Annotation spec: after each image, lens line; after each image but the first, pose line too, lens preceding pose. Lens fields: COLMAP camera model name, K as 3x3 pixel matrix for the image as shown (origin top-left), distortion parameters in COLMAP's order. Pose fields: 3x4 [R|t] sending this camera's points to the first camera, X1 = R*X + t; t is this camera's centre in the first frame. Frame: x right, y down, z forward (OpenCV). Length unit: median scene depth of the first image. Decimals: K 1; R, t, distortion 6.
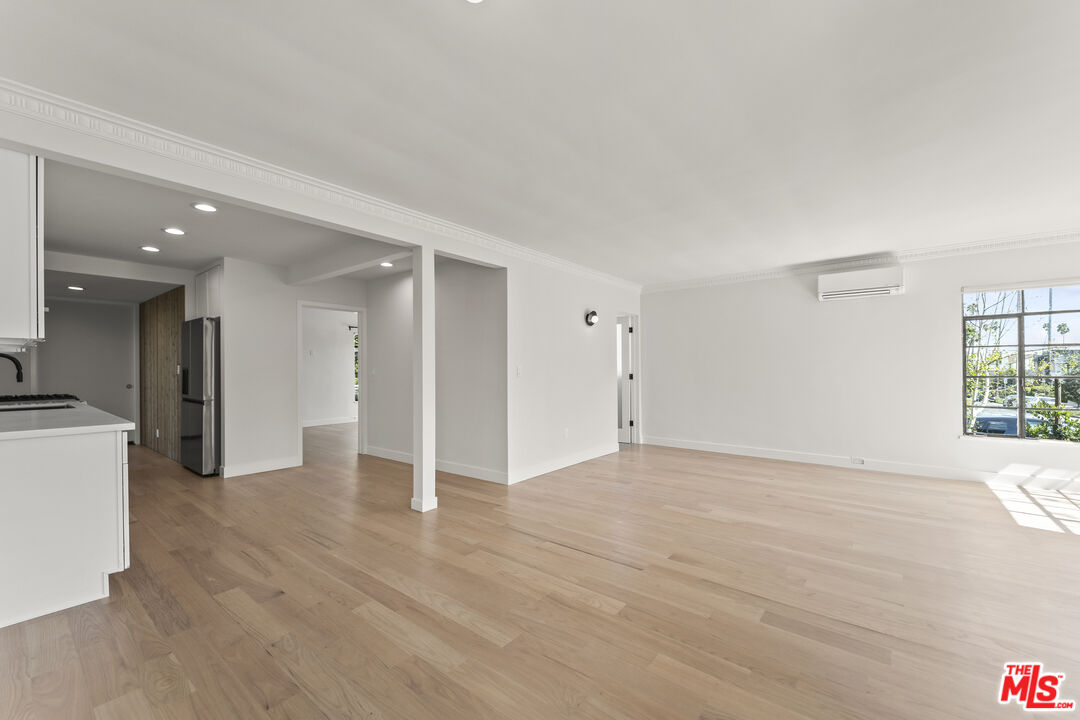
lens RADIAL K [[434.4, 0, 537.8], [0, 434.4, 365.1], [0, 0, 1]] dist [0.029803, -0.016251]
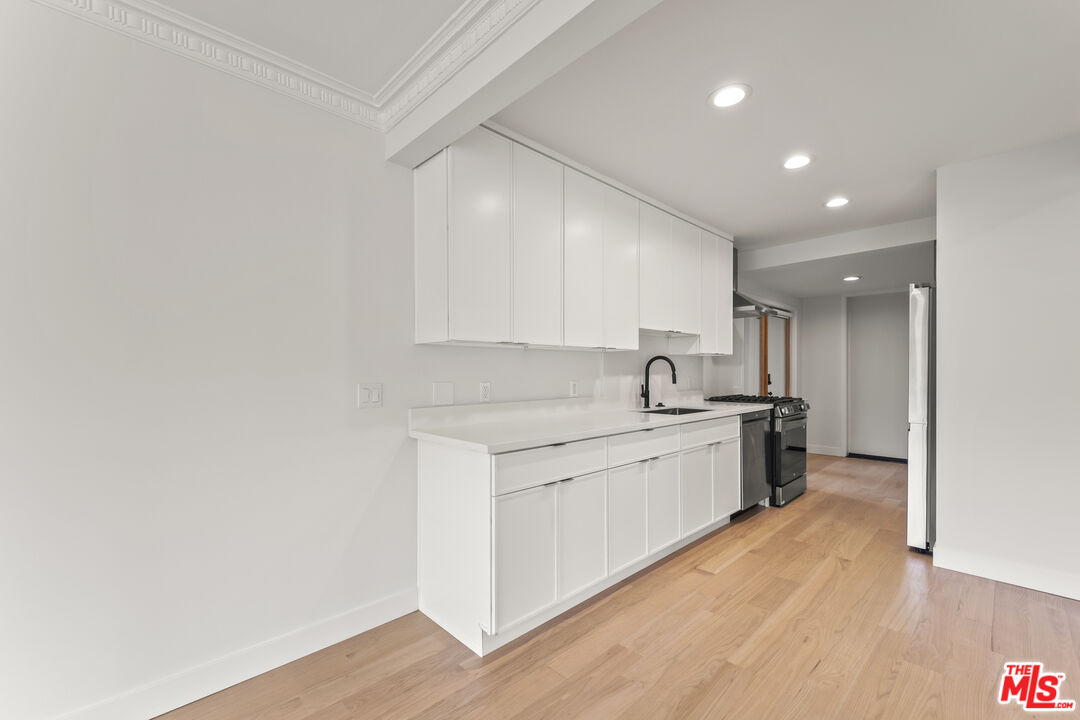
lens RADIAL K [[444.6, 0, 542.0], [0, 444.6, 373.6], [0, 0, 1]] dist [0.028709, -0.016623]
pose [[-0.121141, 0.011925, -0.992564, -0.088590], [0.005741, 0.999920, 0.011313, 0.002461], [0.992619, -0.004328, -0.121199, 0.571750]]
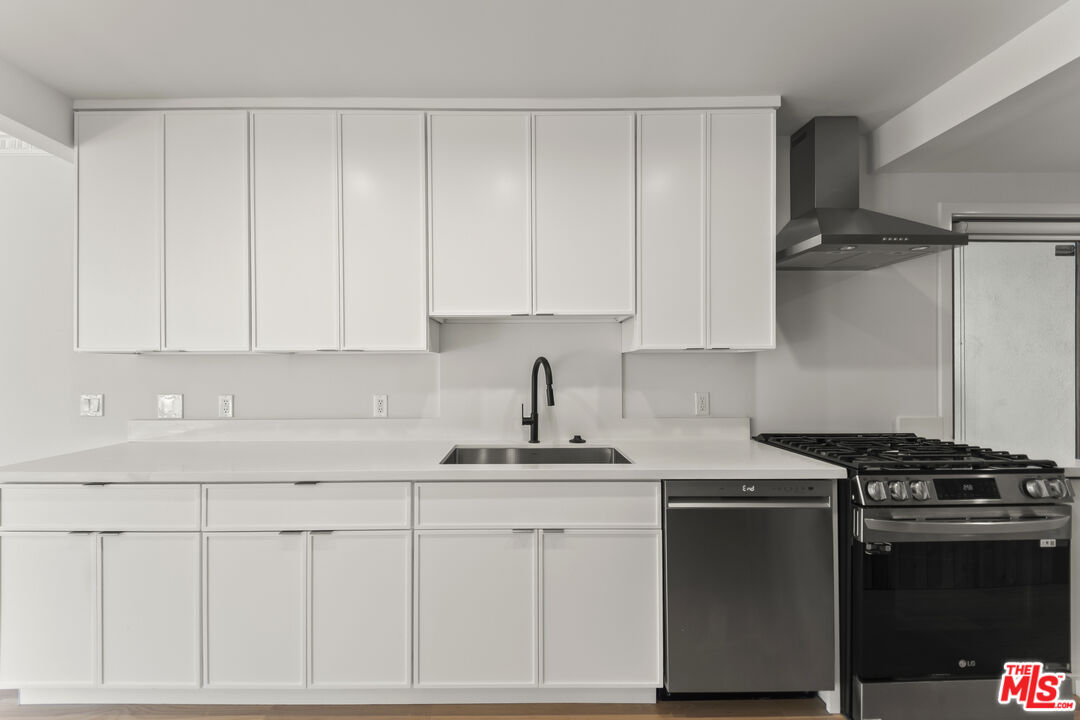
lens RADIAL K [[434.4, 0, 537.8], [0, 434.4, 365.1], [0, 0, 1]] dist [0.029803, -0.016251]
pose [[-0.772565, 0.006855, -0.634898, -0.555438], [0.009547, 0.999954, -0.000820, -0.008889], [0.634863, -0.006694, -0.772595, 0.989768]]
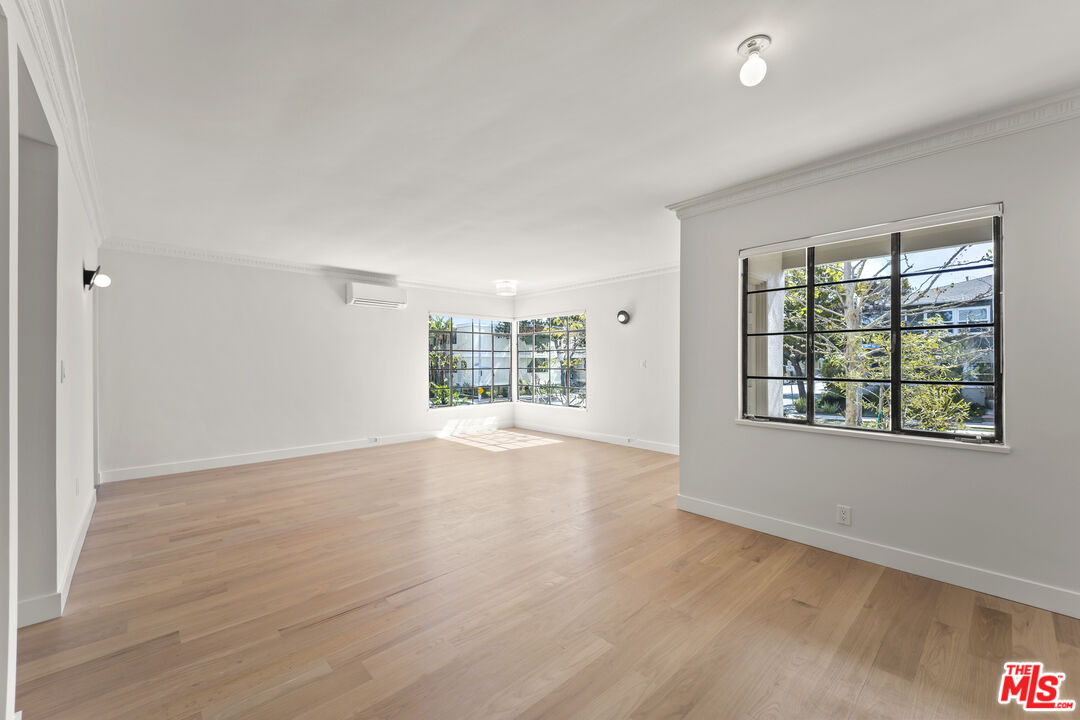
lens RADIAL K [[428.5, 0, 536.4], [0, 428.5, 361.4], [0, 0, 1]] dist [0.021541, -0.015830]
pose [[0.143709, 0.005318, 0.989606, -0.407527], [-0.004453, 0.999979, -0.004727, 0.002901], [-0.989610, -0.003728, 0.143729, 0.393657]]
